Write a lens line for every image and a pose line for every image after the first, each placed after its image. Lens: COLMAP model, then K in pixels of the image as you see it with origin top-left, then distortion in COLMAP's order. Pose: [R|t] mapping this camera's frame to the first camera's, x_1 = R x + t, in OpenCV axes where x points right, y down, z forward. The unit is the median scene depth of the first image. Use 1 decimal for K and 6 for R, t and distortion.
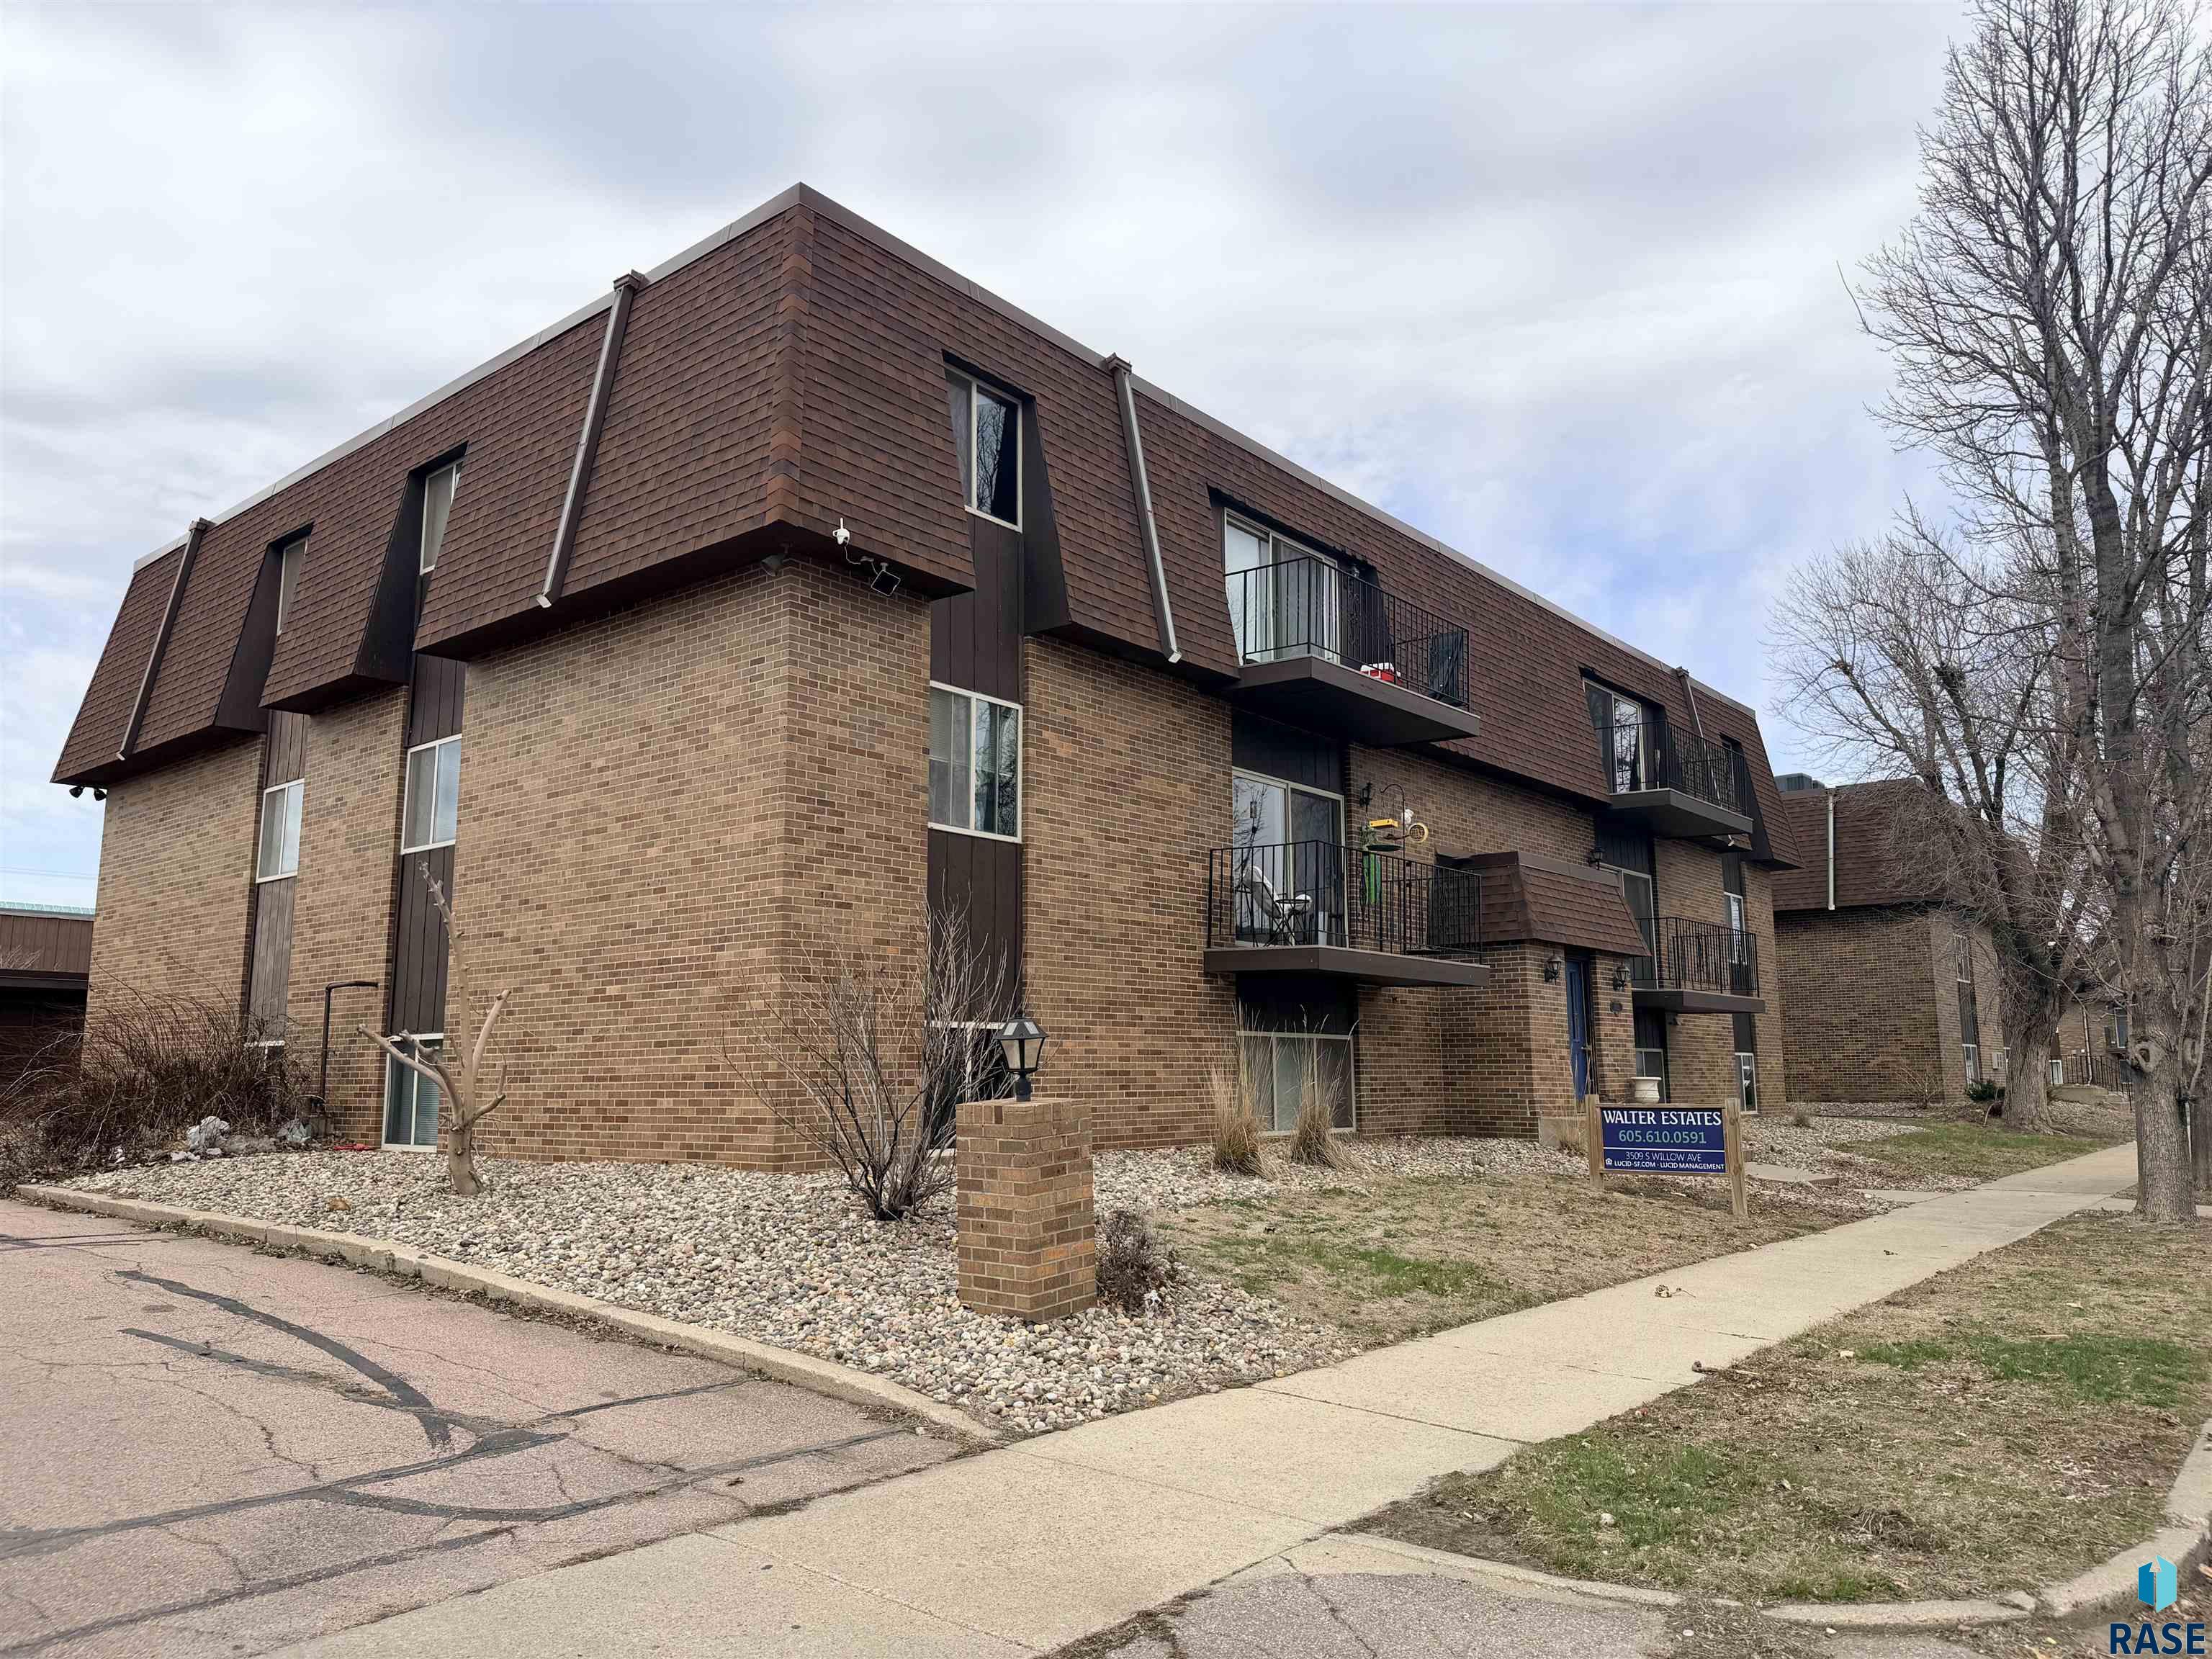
lens RADIAL K [[1545.6, 0, 1106.0], [0, 1545.6, 829.5], [0, 0, 1]] dist [0.150124, -0.229053]
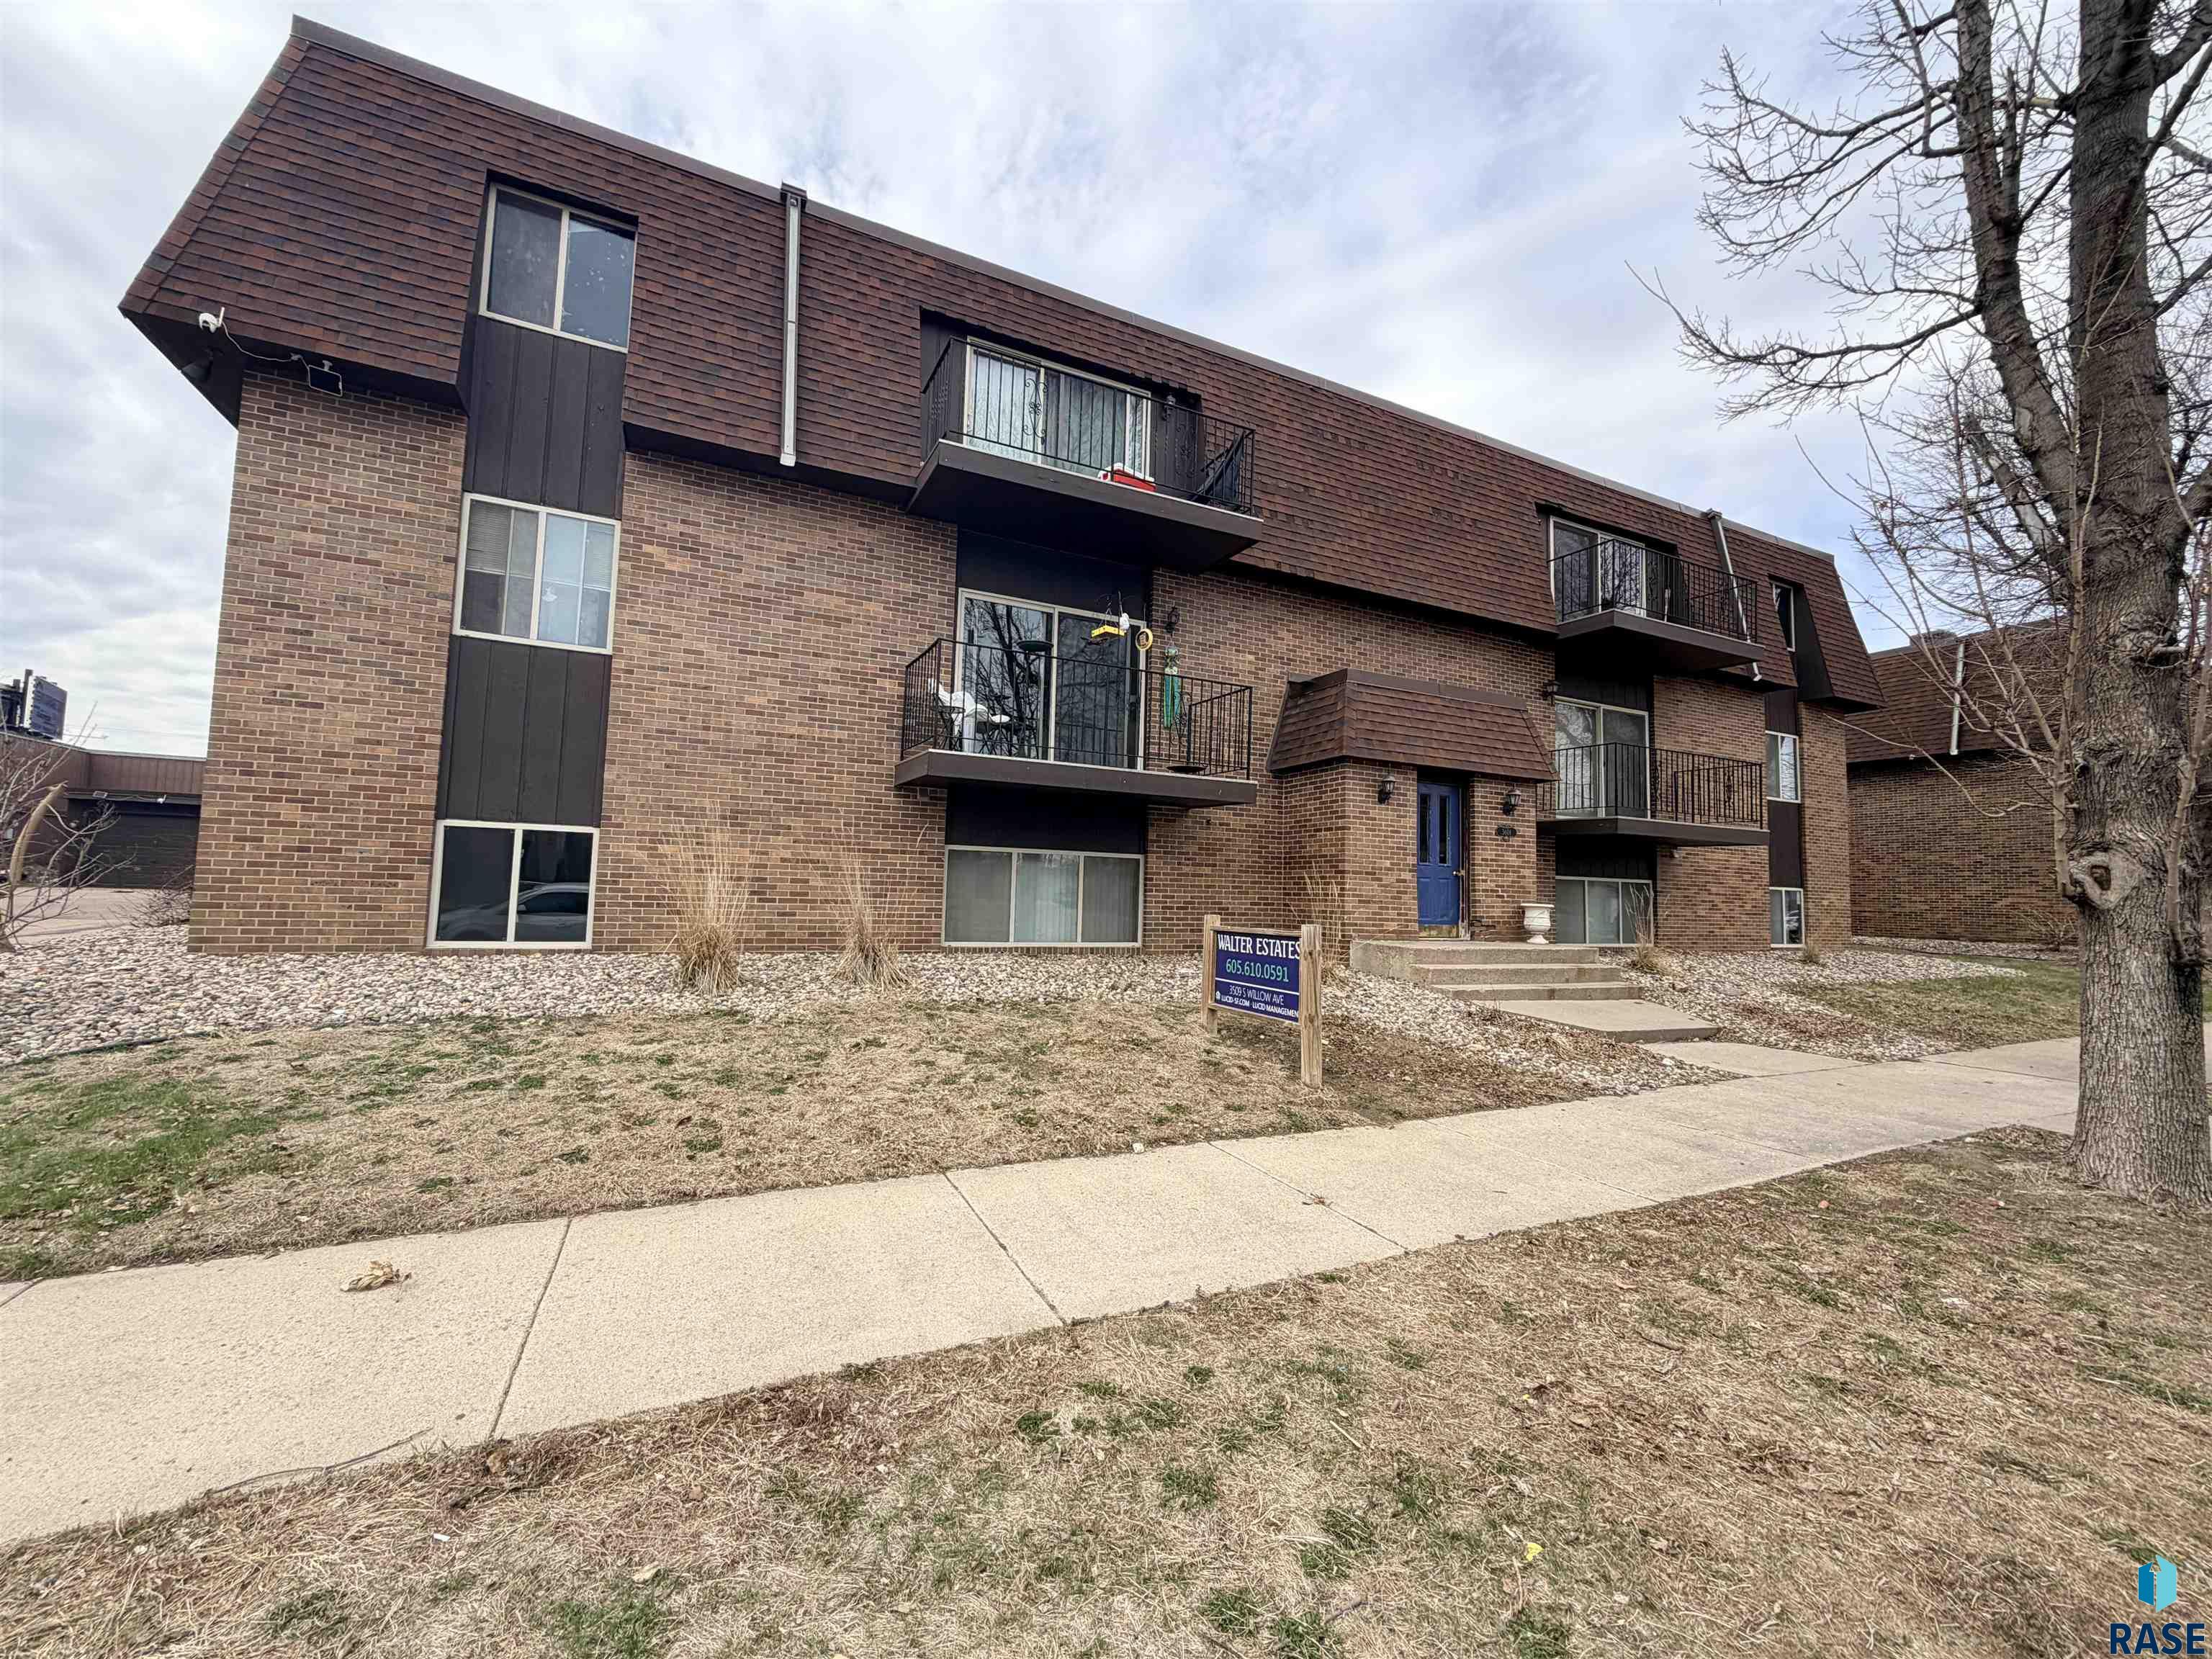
lens RADIAL K [[879.7, 0, 1097.0], [0, 879.7, 830.5], [0, 0, 1]] dist [0.001007, -0.000069]
pose [[0.905317, -0.002182, -0.424732, 0.378270], [0.035825, 0.996816, 0.071239, 0.074292], [0.423224, -0.079710, 0.902512, 0.465407]]
